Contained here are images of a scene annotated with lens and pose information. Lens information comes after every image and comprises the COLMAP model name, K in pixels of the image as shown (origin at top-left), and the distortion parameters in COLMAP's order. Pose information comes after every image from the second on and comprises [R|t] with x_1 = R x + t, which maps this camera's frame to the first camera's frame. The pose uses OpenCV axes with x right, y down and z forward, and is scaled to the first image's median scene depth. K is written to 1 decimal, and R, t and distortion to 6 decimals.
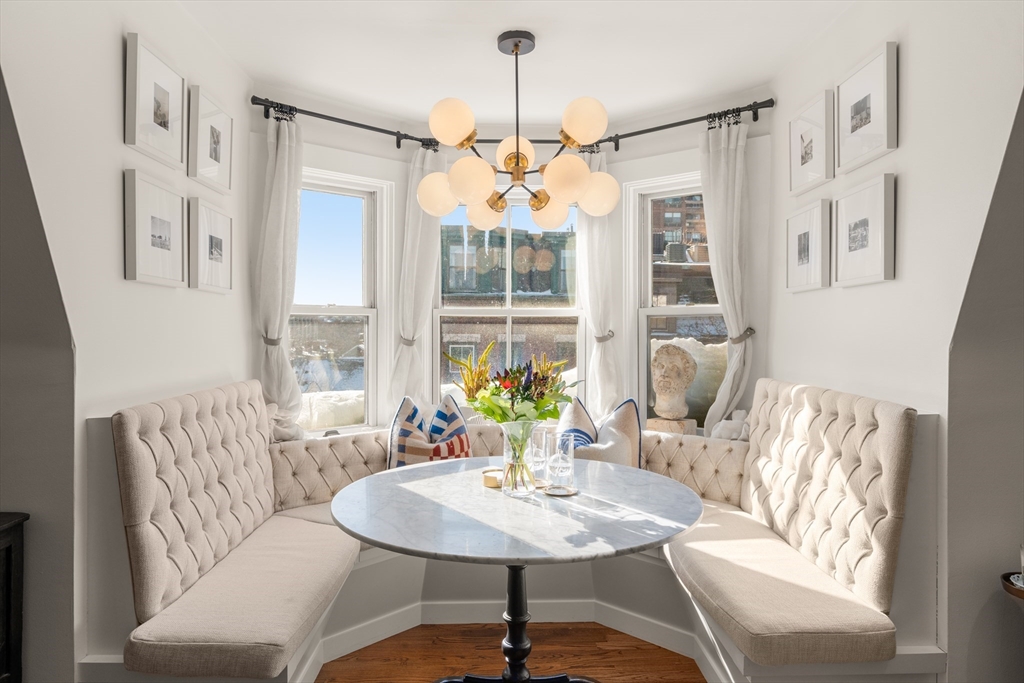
lens RADIAL K [[697.5, 0, 512.0], [0, 697.5, 341.5], [0, 0, 1]] dist [0.026467, -0.000467]
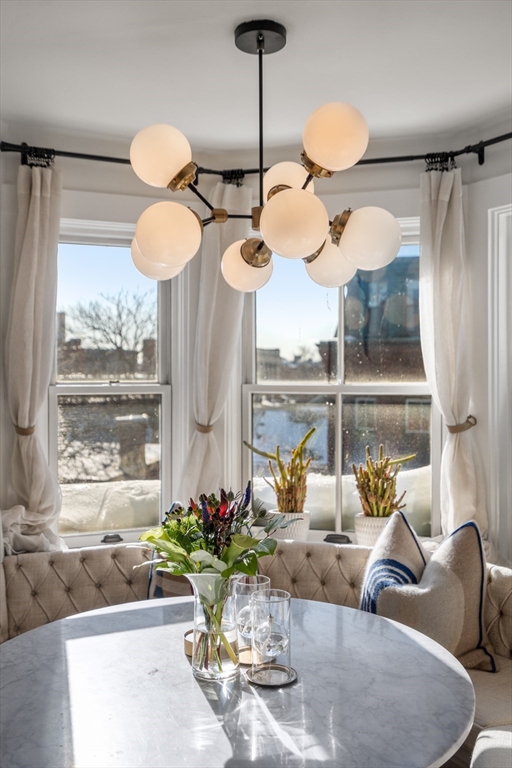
lens RADIAL K [[795.3, 0, 256.0], [0, 795.3, 384.0], [0, 0, 1]] dist [0.018258, 0.025734]
pose [[0.945384, 0.002701, -0.325947, 0.225914], [-0.002364, 0.999996, 0.001432, -0.056202], [0.325950, -0.000583, 0.945387, 0.178655]]
